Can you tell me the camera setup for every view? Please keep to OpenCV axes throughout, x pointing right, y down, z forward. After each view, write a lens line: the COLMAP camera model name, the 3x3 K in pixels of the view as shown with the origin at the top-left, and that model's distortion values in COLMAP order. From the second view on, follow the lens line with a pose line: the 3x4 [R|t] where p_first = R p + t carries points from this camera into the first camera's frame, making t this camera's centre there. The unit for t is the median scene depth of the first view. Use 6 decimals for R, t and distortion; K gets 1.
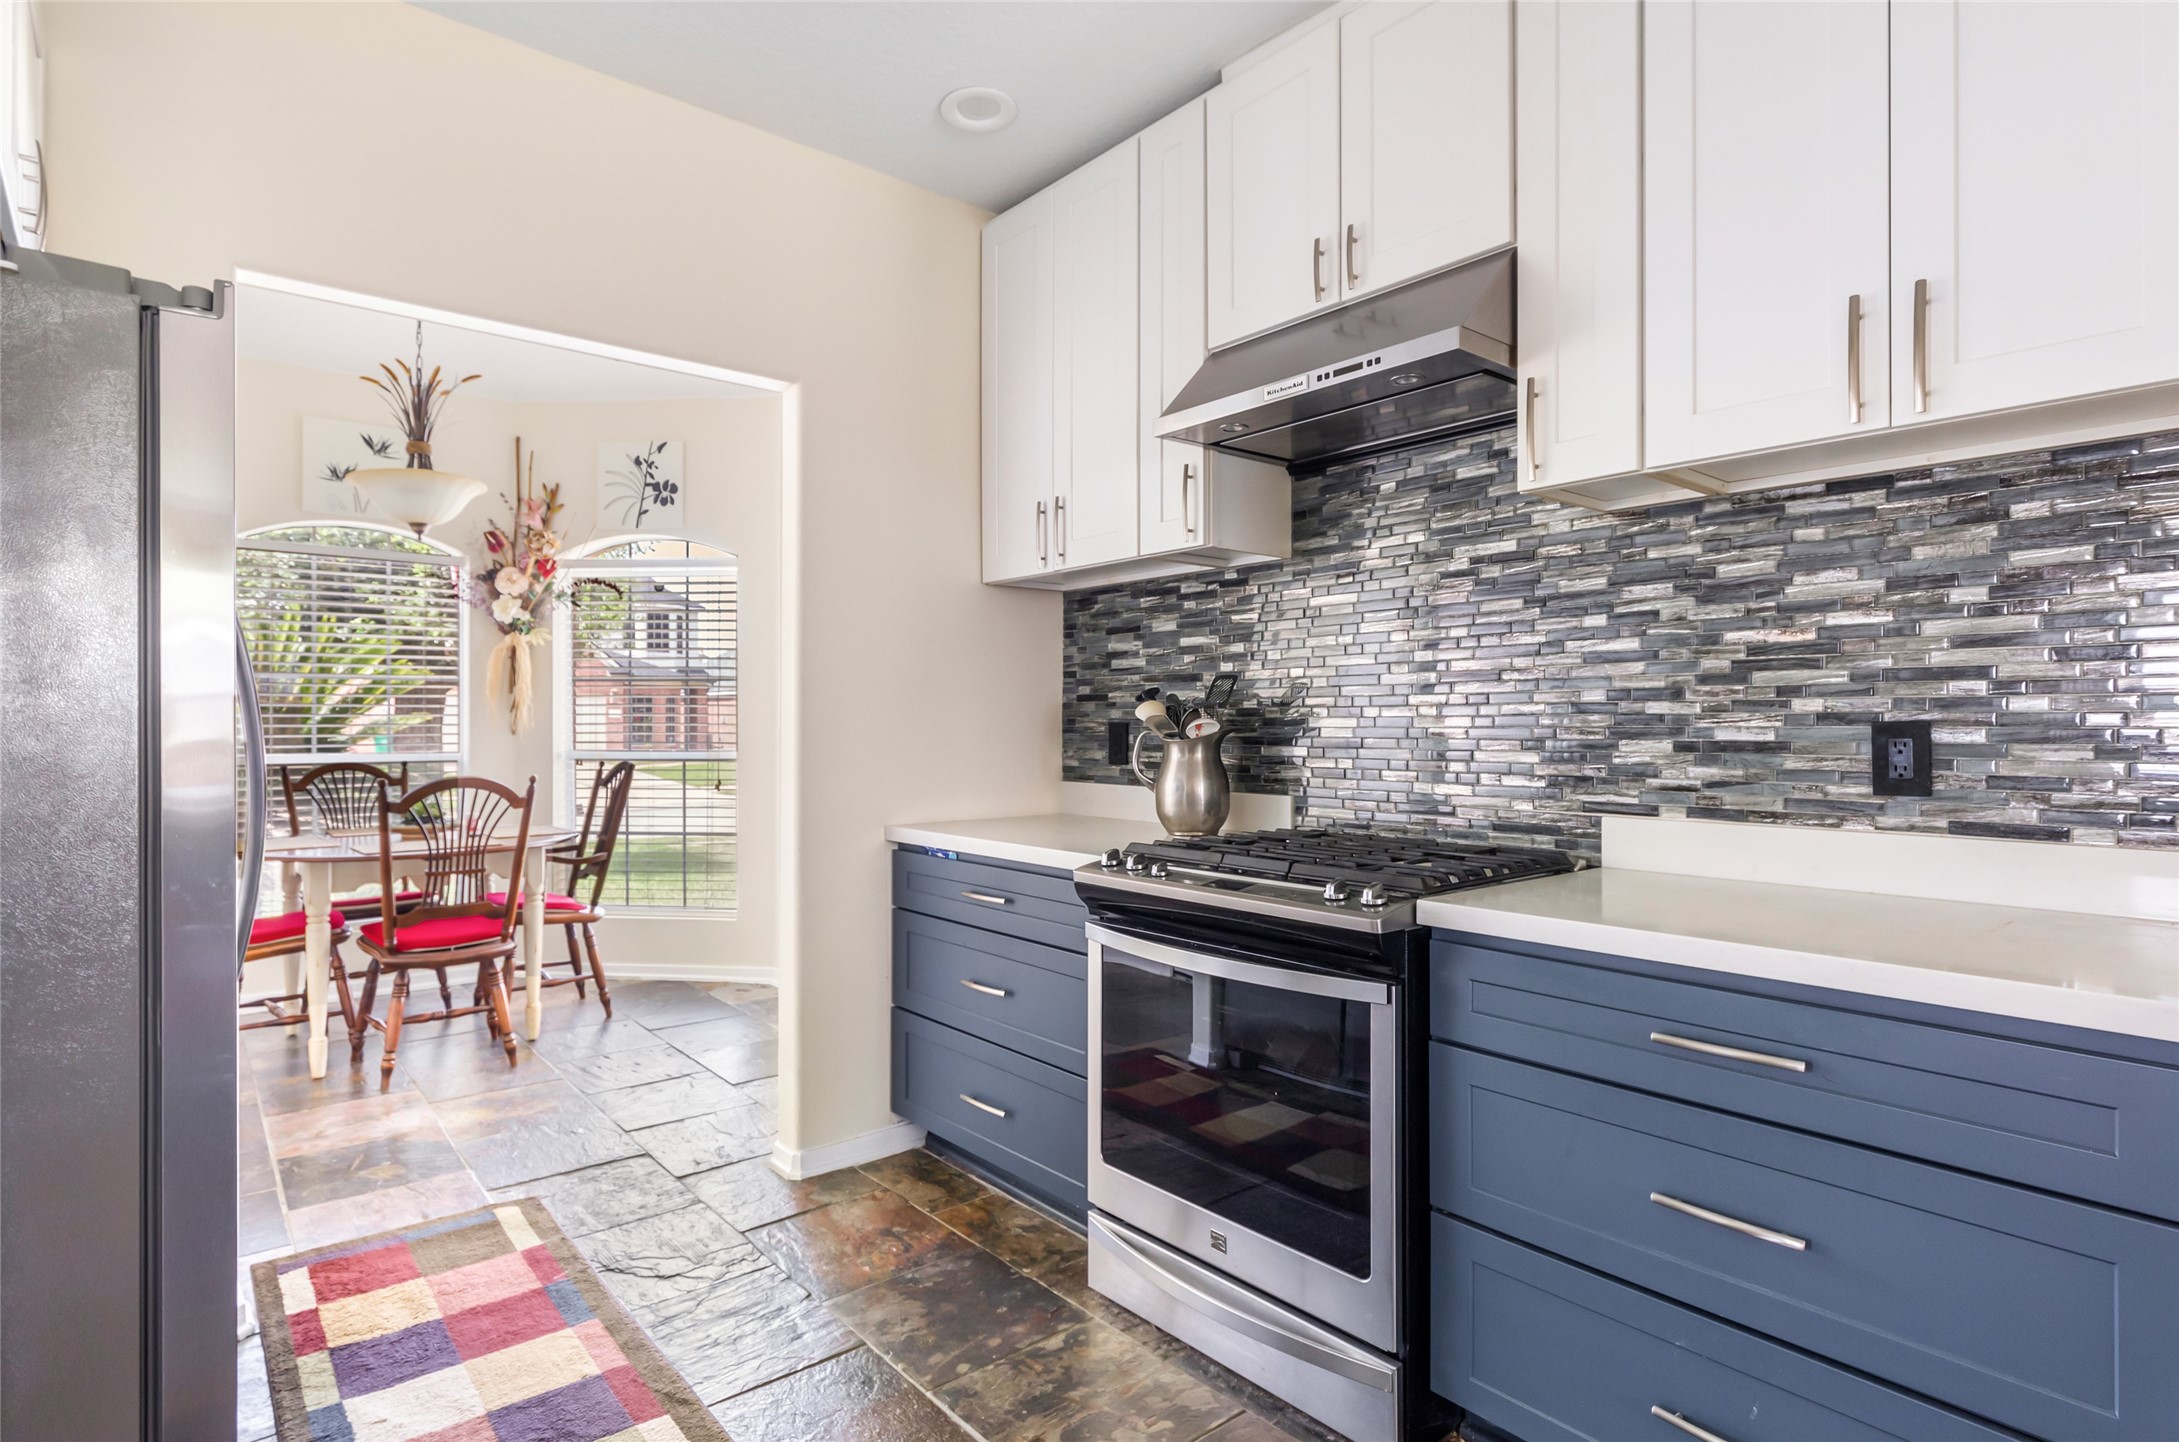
lens RADIAL K [[1130.5, 0, 1089.5], [0, 1130.5, 721.0], [0, 0, 1]] dist [-0.003344, -0.000732]
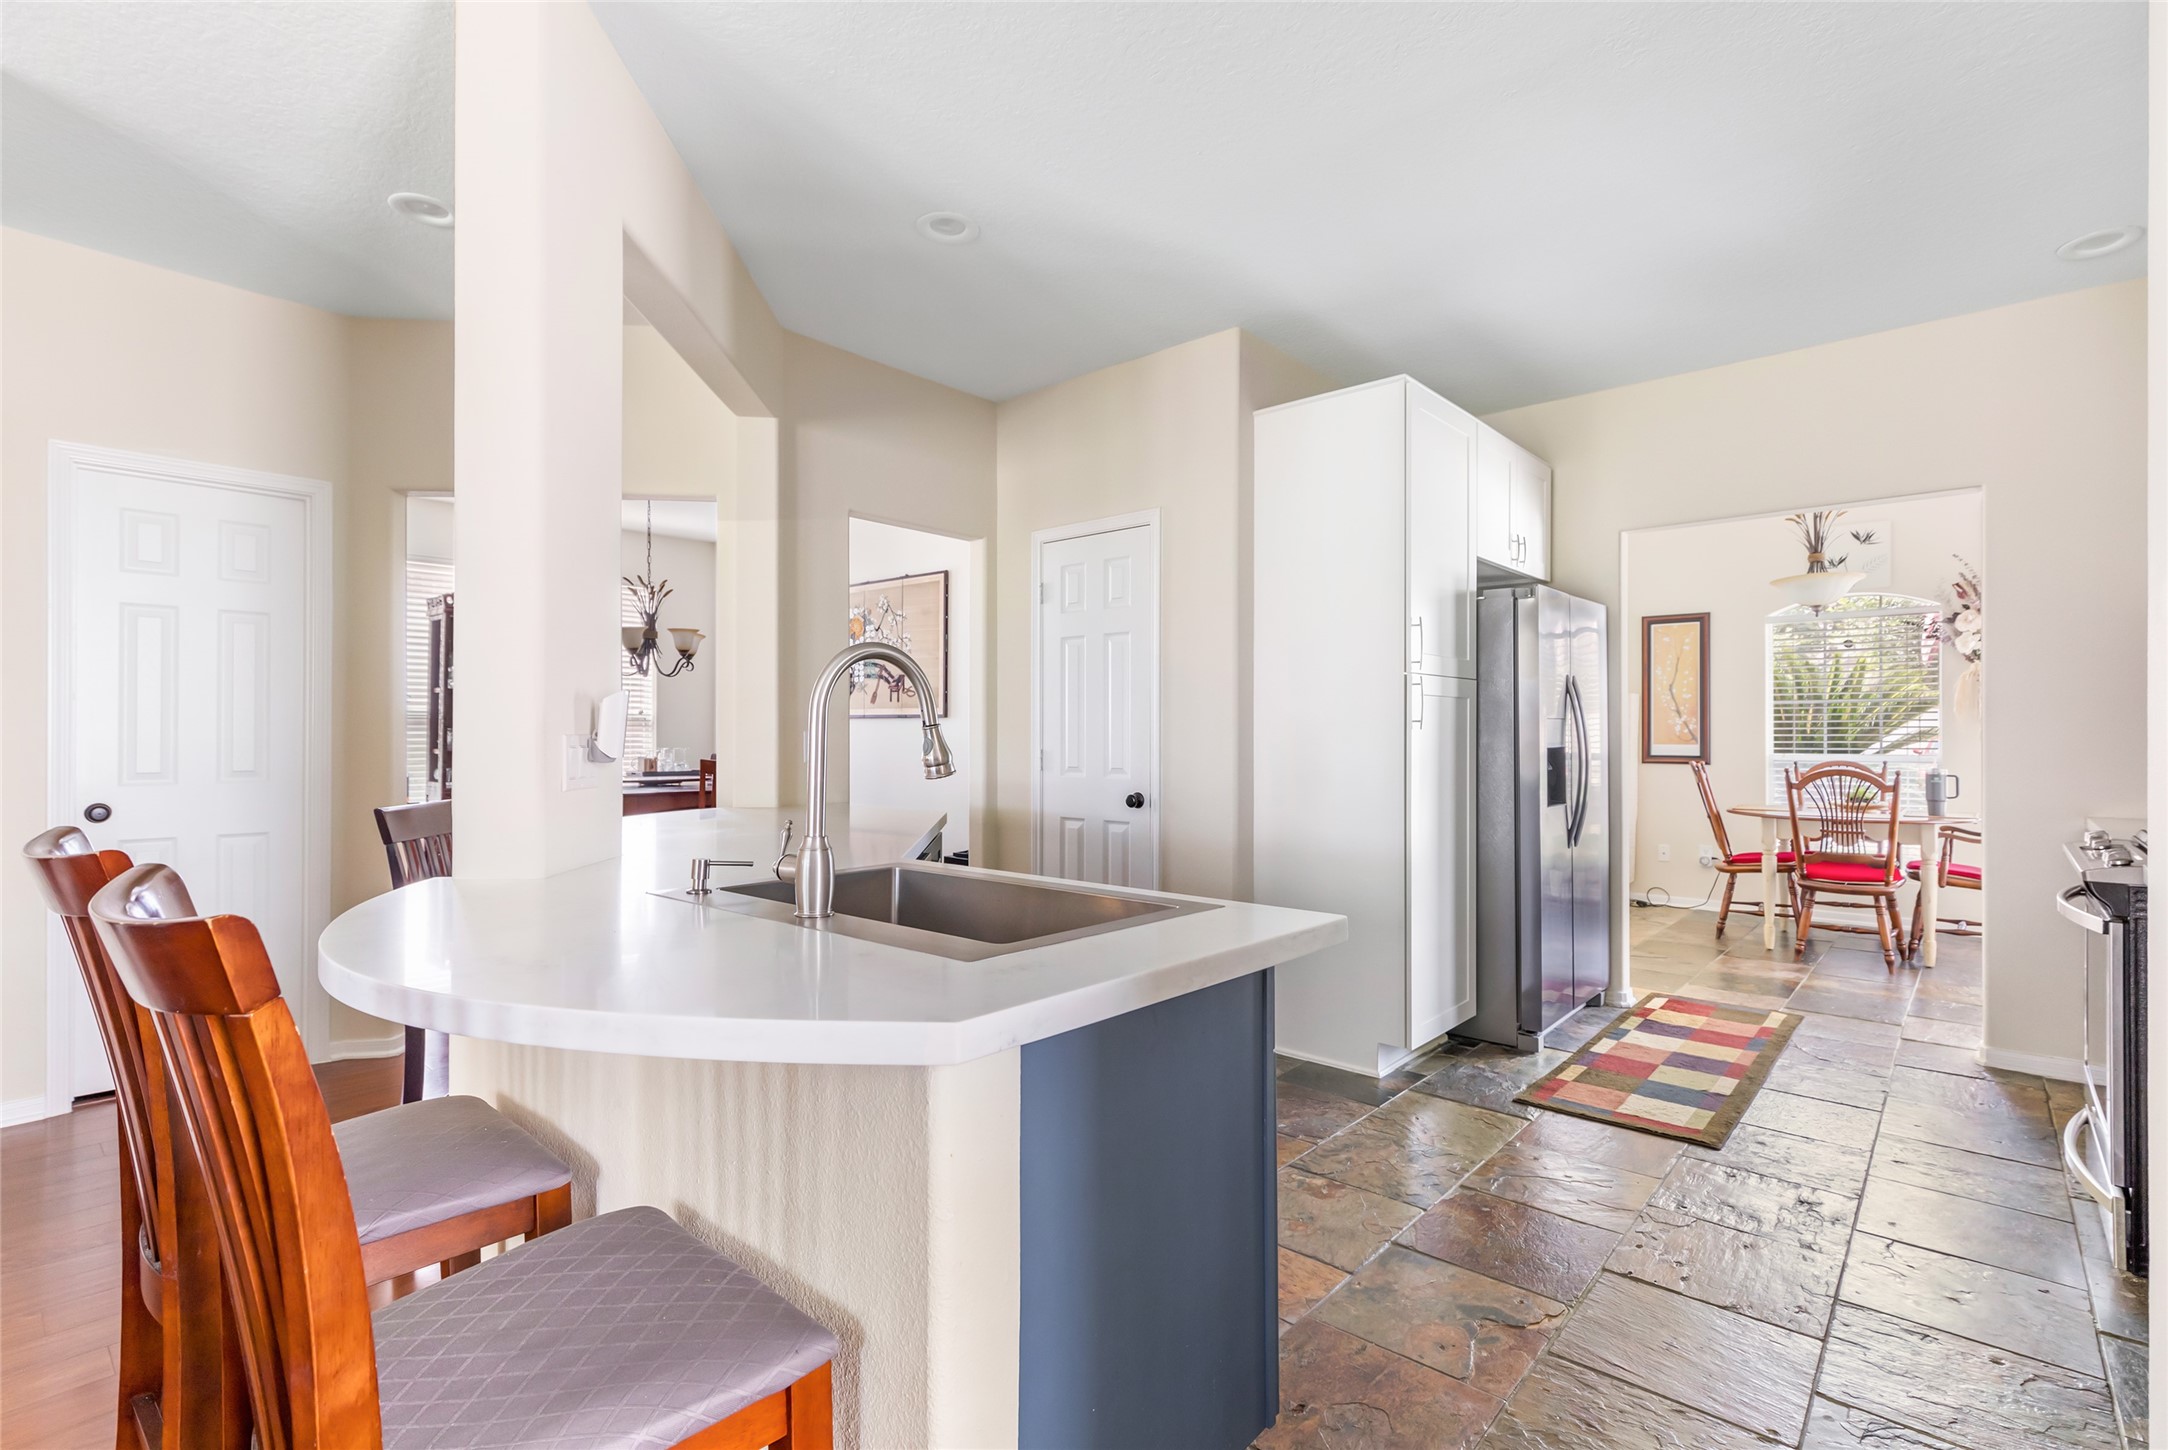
lens RADIAL K [[1105.5, 0, 1172.1], [0, 1105.5, 729.0], [0, 0, 1]] dist [-0.004669, -0.000416]
pose [[0.238938, -0.003995, -0.971027, 1.028774], [0.003639, 0.999988, -0.003219, -0.004797], [0.971028, -0.002764, 0.238950, -0.353597]]
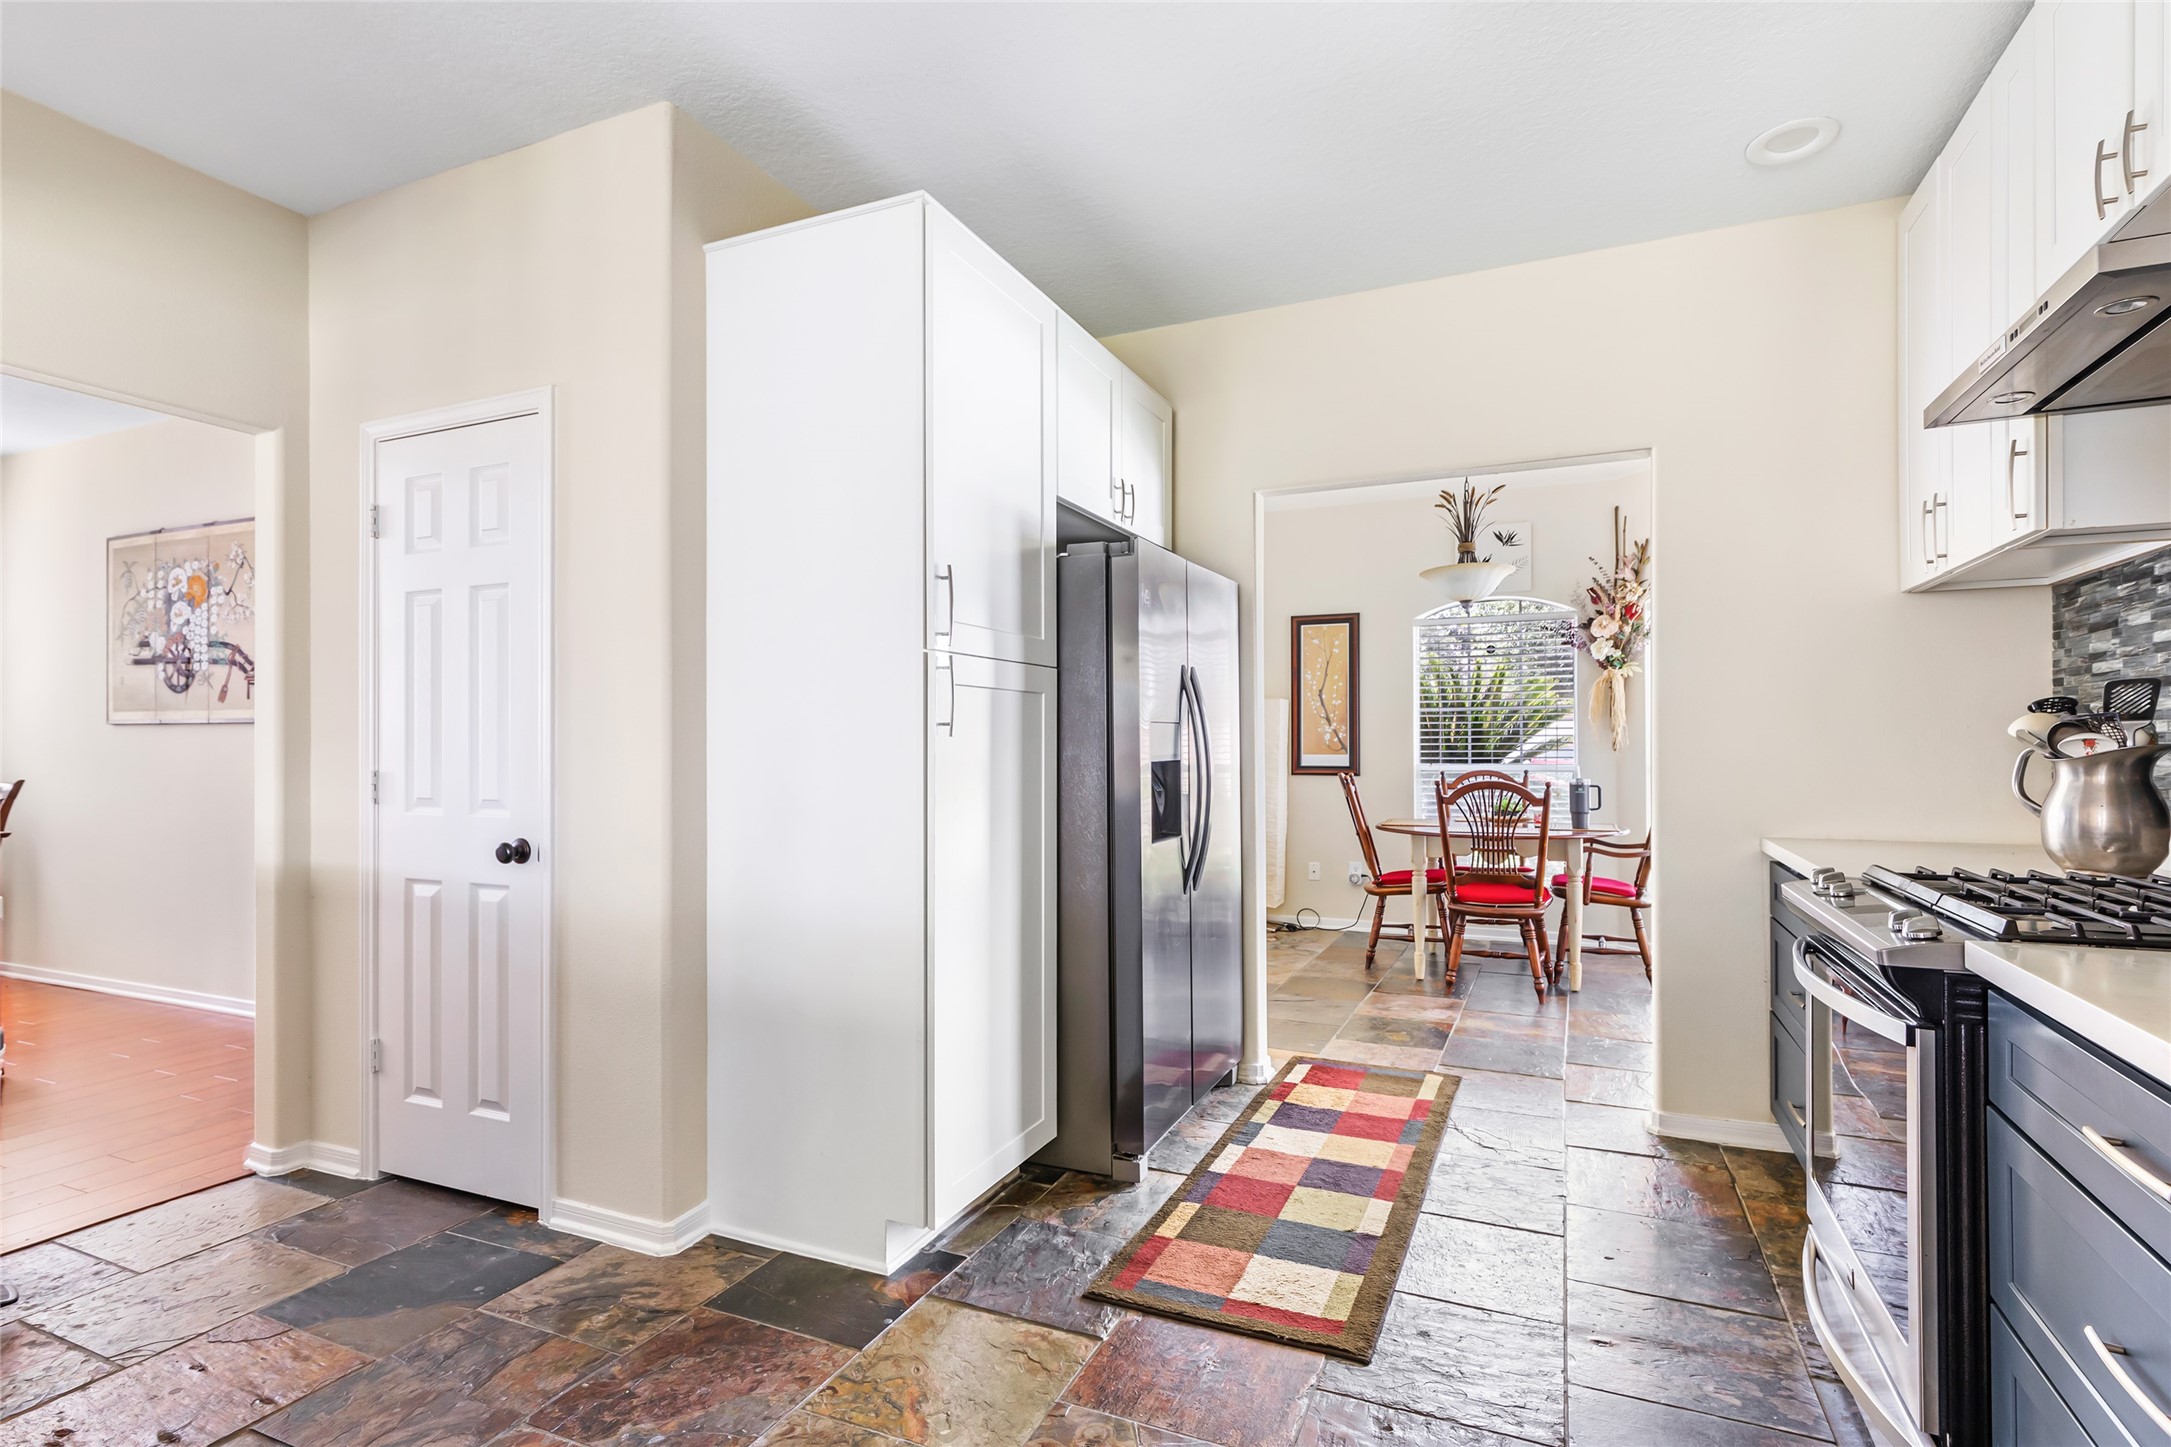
lens RADIAL K [[1043.5, 0, 1151.7], [0, 1043.5, 740.6], [0, 0, 1]] dist [0.001237, -0.000171]
pose [[0.475203, -0.004564, -0.879865, 0.559780], [0.007229, 0.999973, -0.001282, -0.001812], [0.879847, -0.005751, 0.475223, 0.046384]]
